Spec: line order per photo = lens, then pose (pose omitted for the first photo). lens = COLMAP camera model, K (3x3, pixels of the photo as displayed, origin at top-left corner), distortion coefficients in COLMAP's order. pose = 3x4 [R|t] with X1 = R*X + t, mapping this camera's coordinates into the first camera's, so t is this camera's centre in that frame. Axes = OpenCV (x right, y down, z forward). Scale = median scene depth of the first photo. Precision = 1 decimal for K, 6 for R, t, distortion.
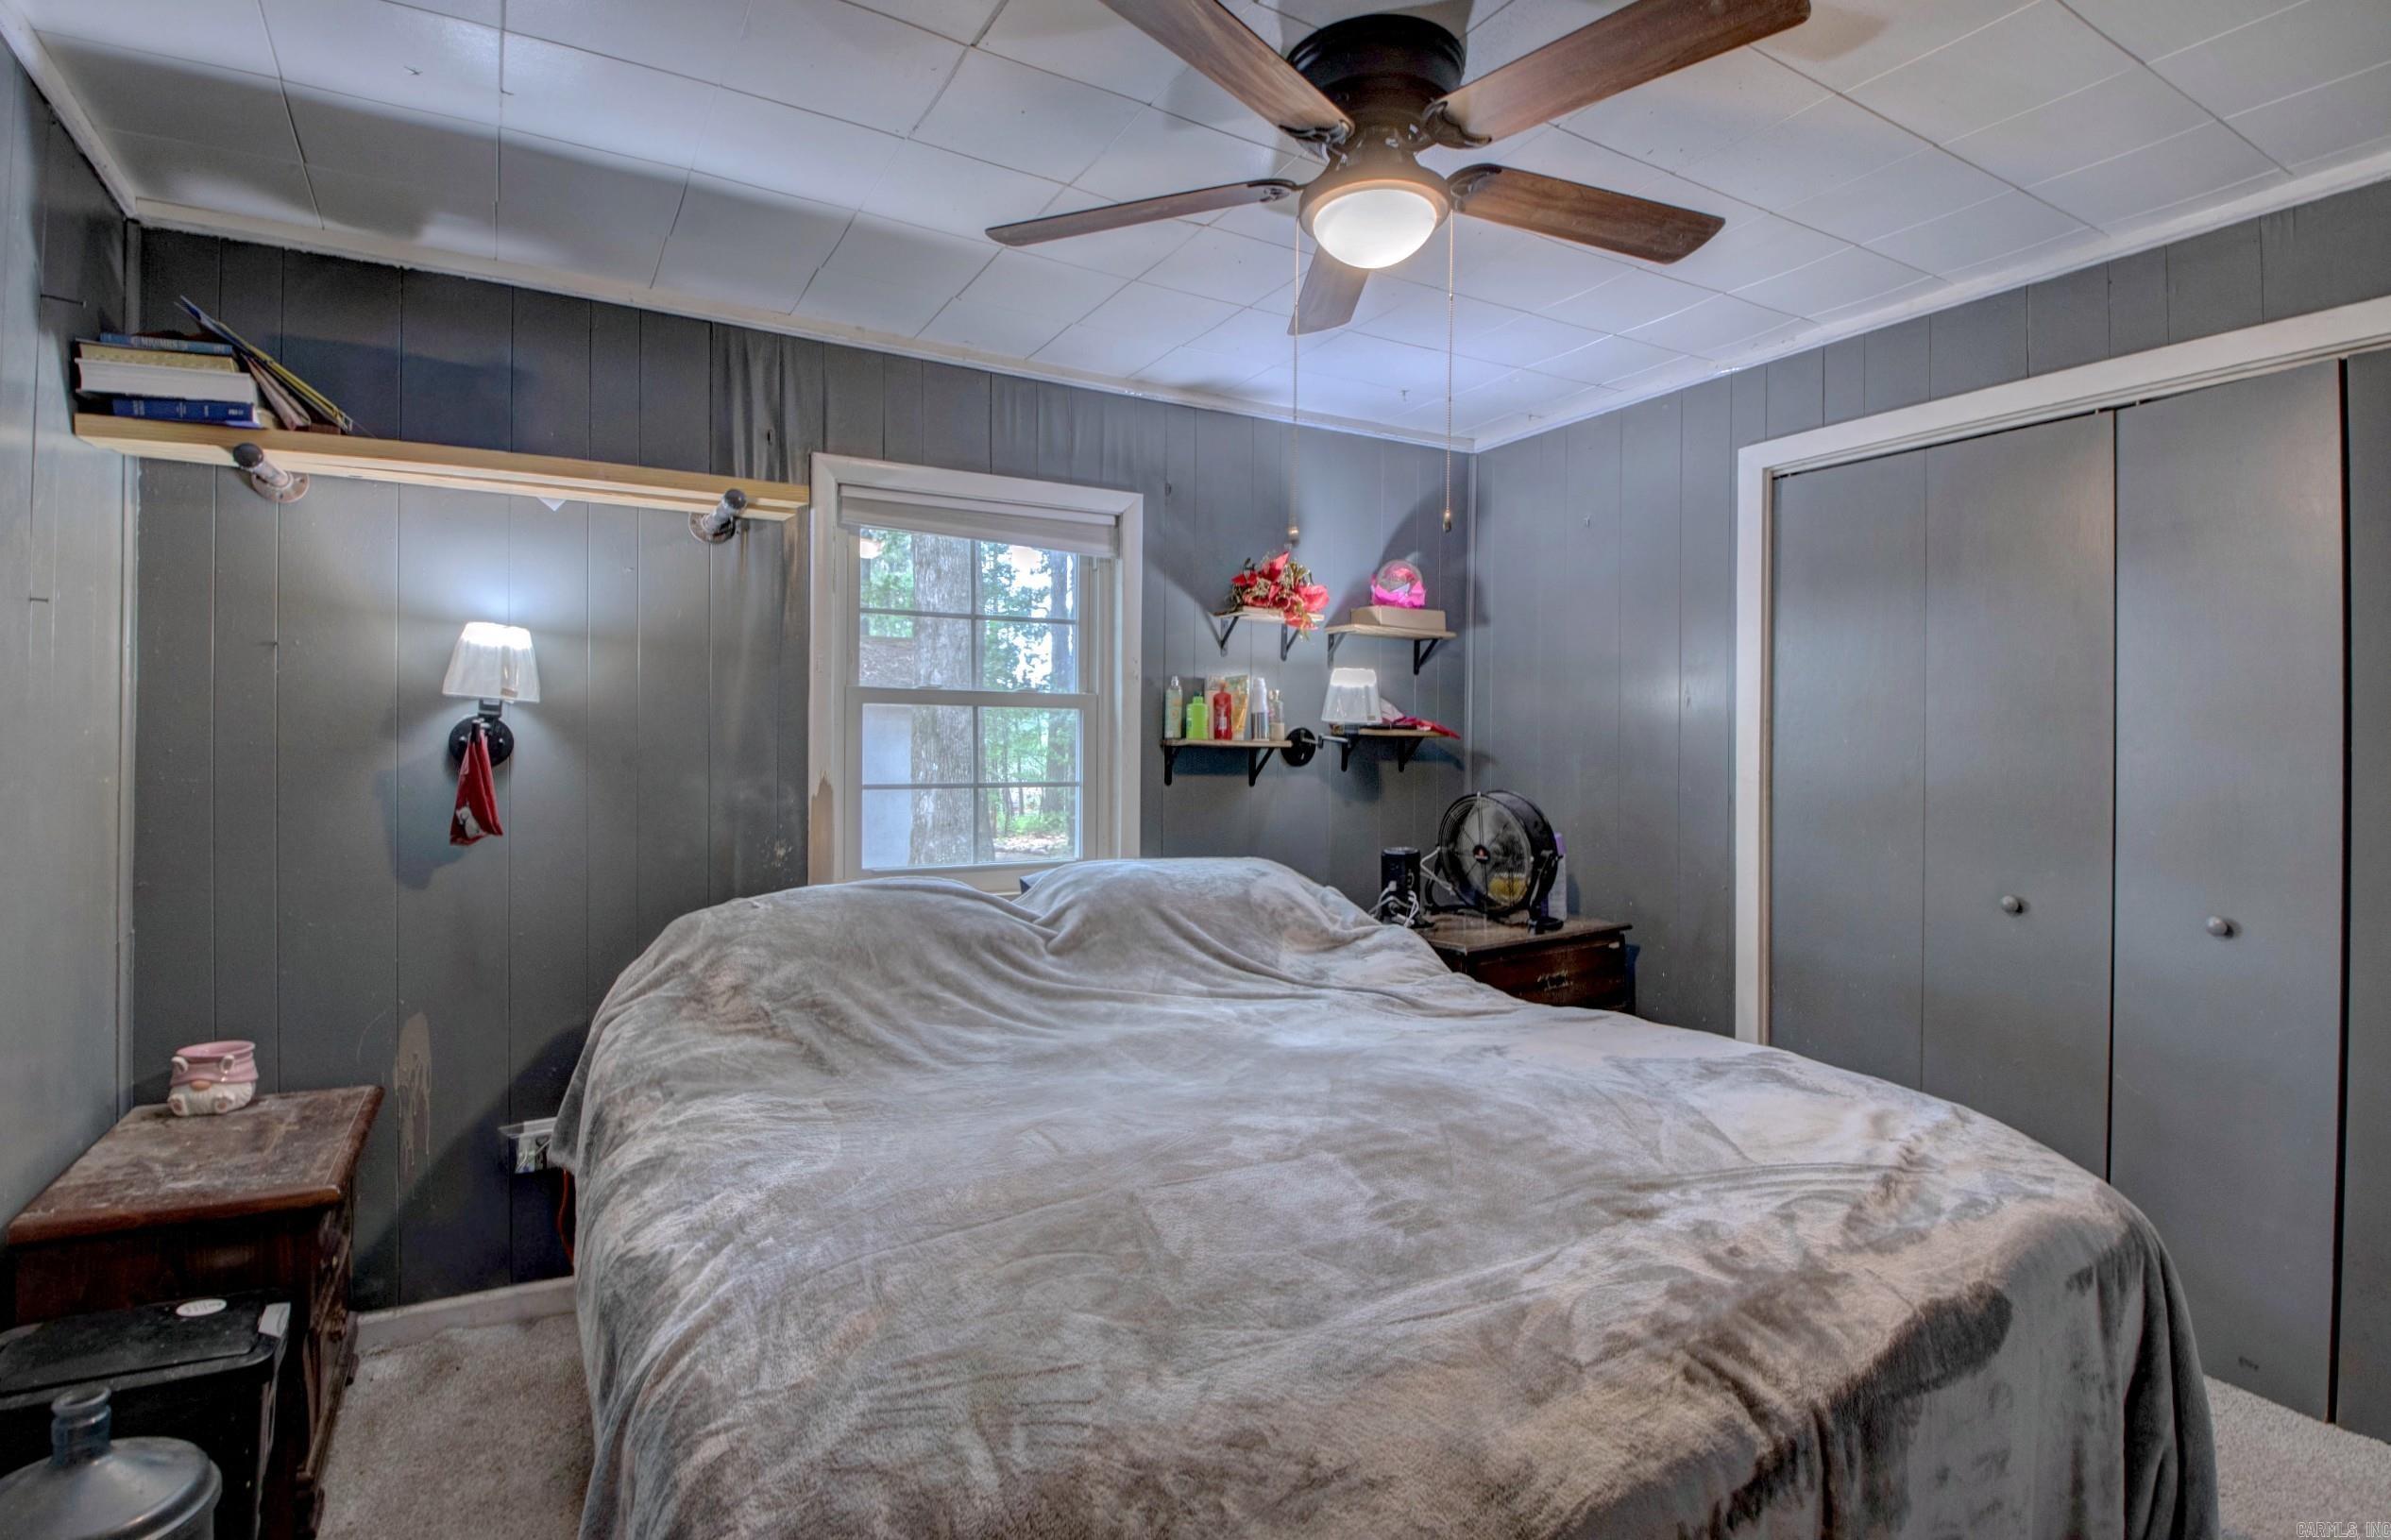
lens RADIAL K [[1125.7, 0, 1184.4], [0, 1125.7, 759.6], [0, 0, 1]] dist [0.029272, -0.042154]
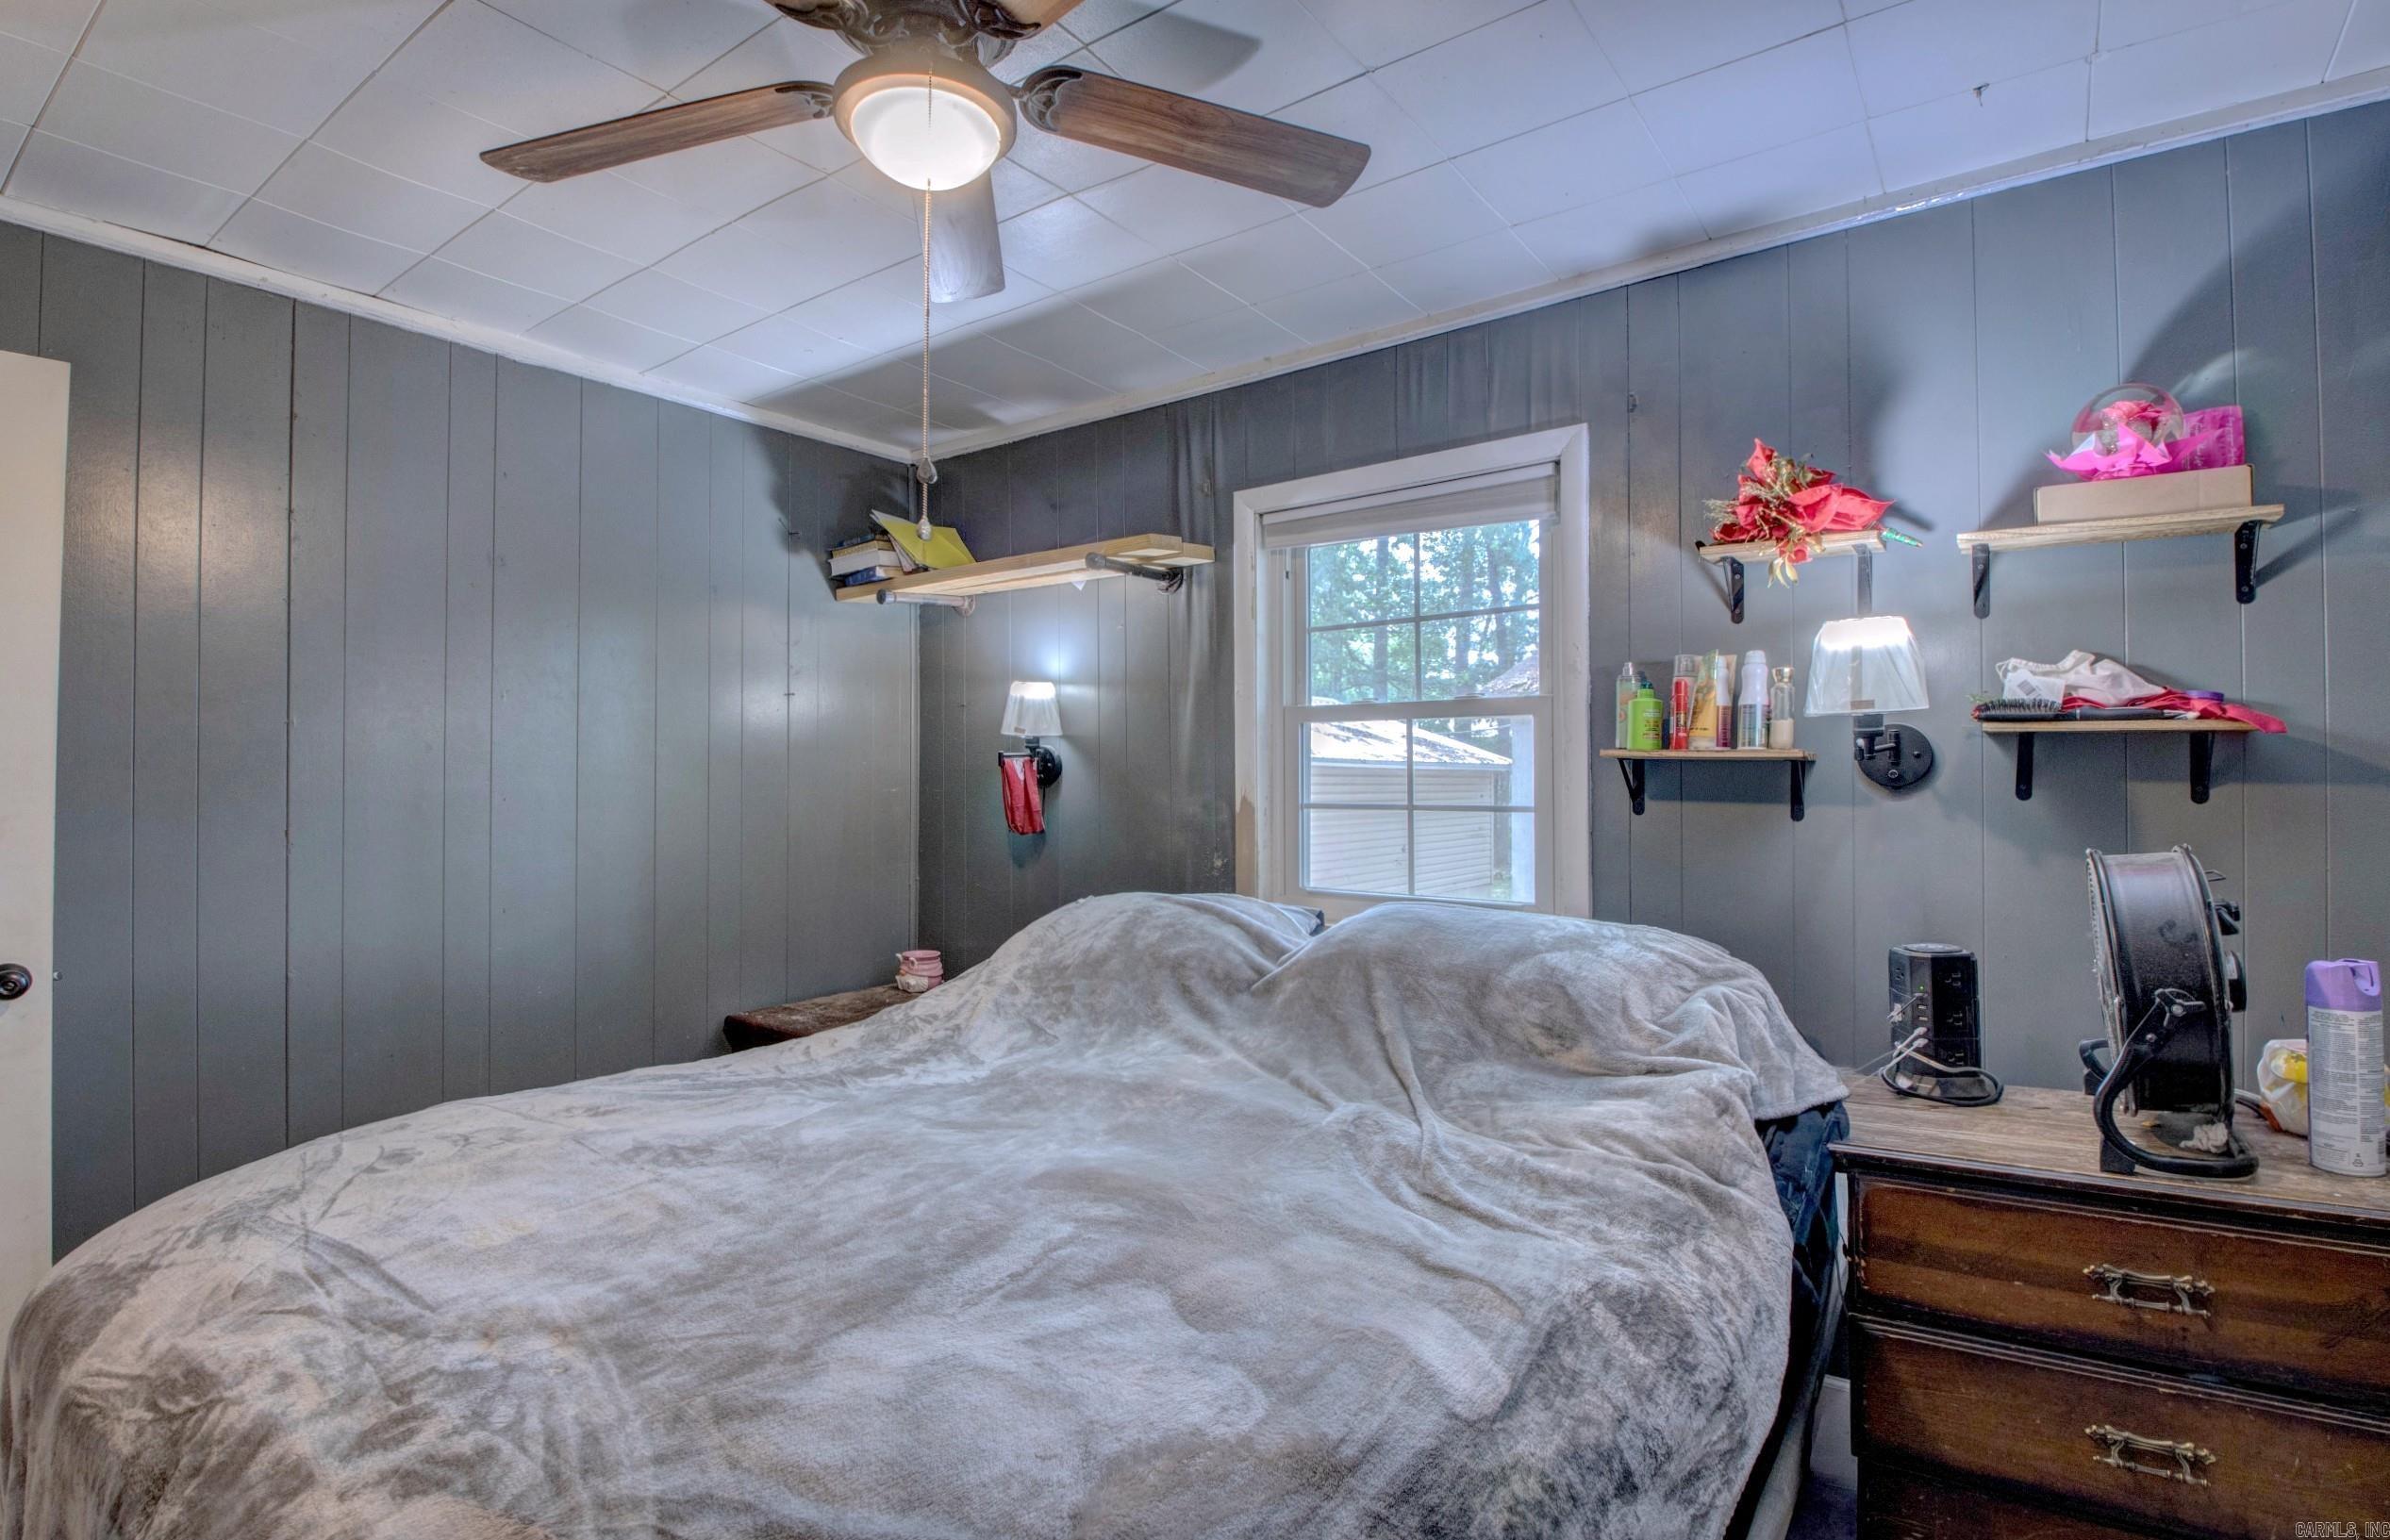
lens RADIAL K [[1125.3, 0, 1183.9], [0, 1125.3, 759.6], [0, 0, 1]] dist [0.029272, -0.042154]
pose [[0.391110, -0.013372, -0.920247, 0.559634], [0.001352, 0.999902, -0.013955, -0.002728], [0.920343, 0.004214, 0.391089, 0.477111]]
